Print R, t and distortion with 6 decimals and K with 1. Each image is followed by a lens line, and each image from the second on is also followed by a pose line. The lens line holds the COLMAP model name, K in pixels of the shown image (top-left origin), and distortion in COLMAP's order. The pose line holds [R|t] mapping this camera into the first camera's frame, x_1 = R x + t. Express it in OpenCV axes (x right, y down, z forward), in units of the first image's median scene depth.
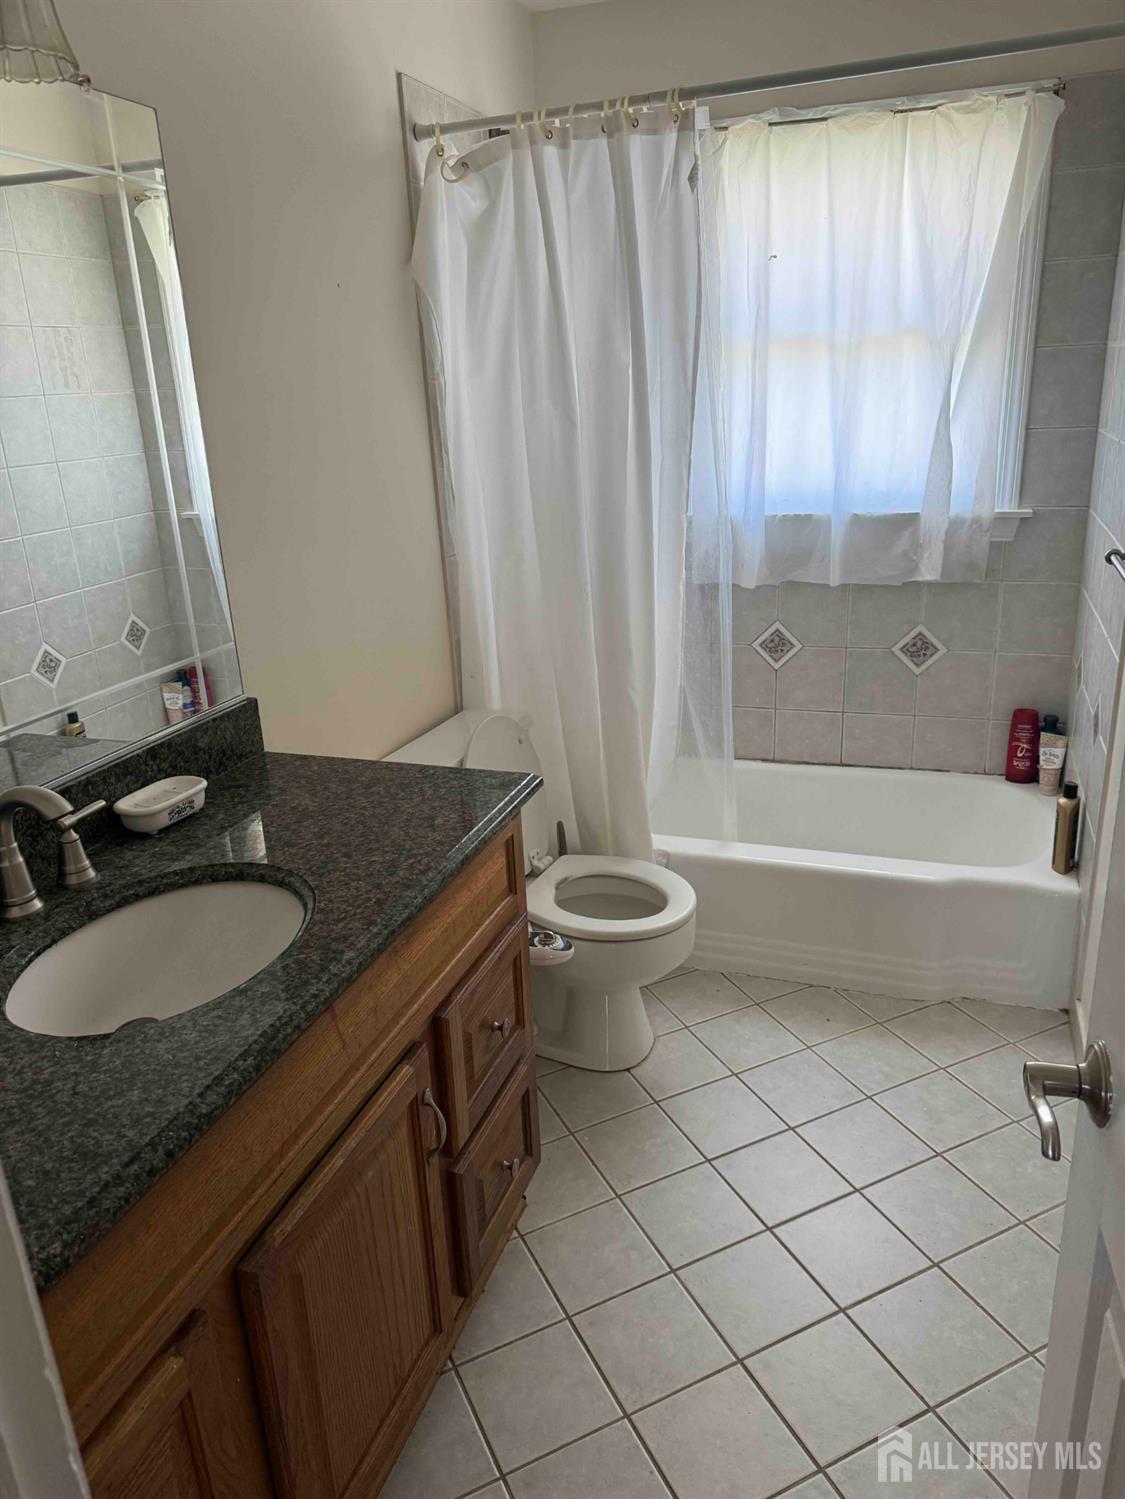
lens RADIAL K [[1069.7, 0, 562.5], [0, 1069.7, 749.5], [0, 0, 1]] dist [0.105011, -0.185599]
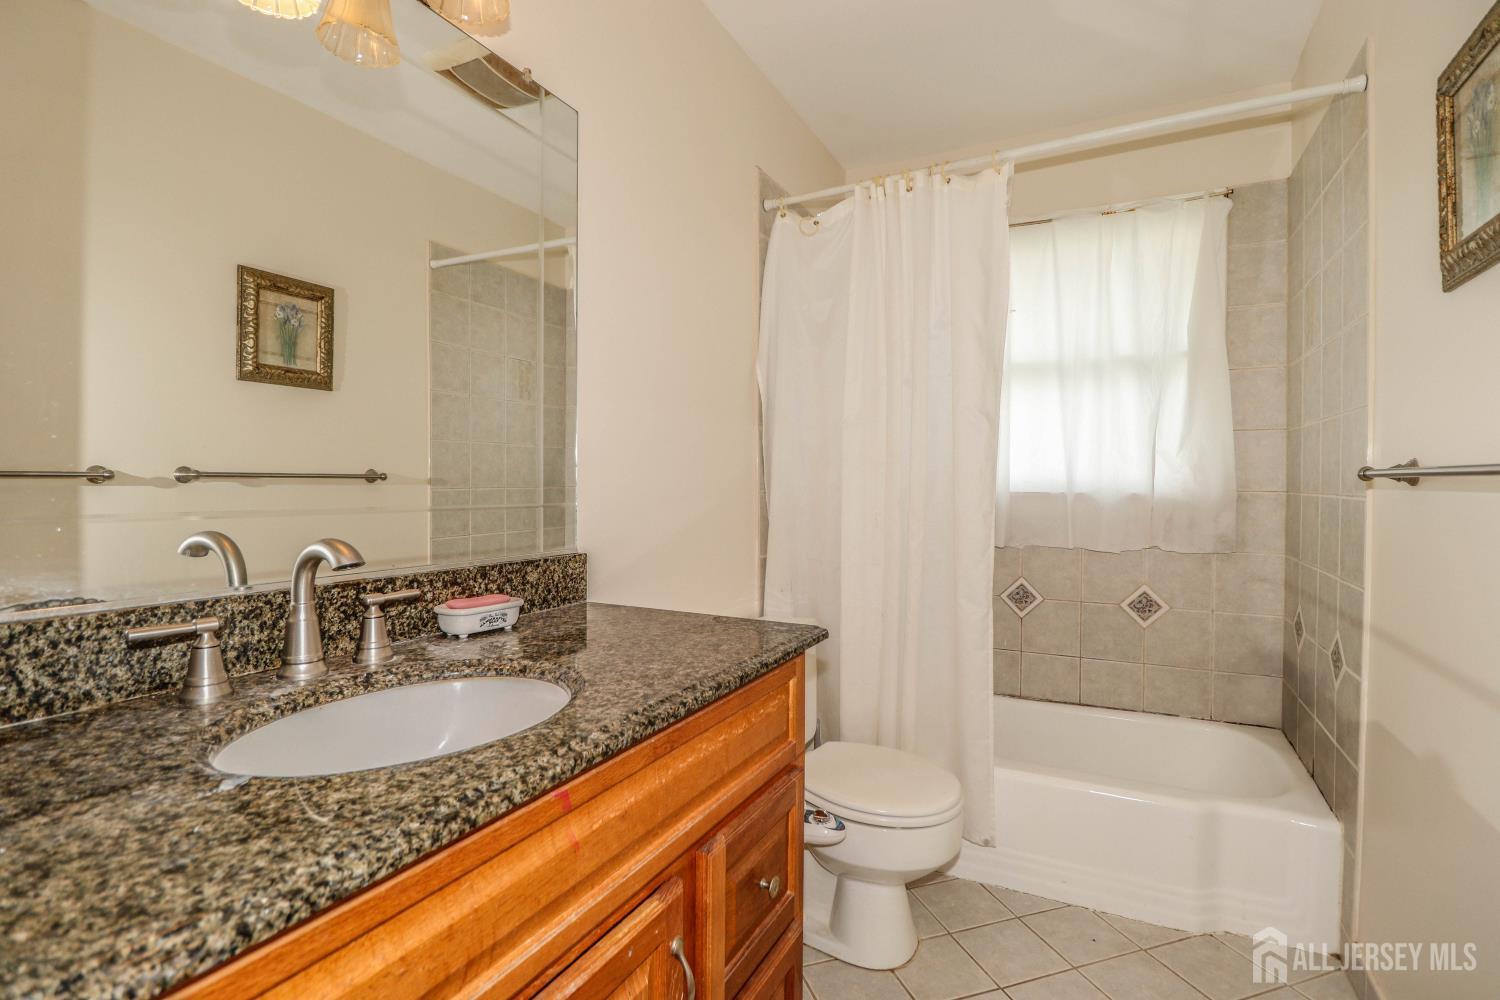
lens RADIAL K [[705.5, 0, 756.3], [0, 705.5, 492.5], [0, 0, 1]] dist [-0.002424, -0.008396]
pose [[0.990243, 0.051358, -0.129540, -0.004025], [-0.090024, 0.945353, -0.313374, 0.096100], [0.106366, 0.321978, 0.940753, 0.231611]]
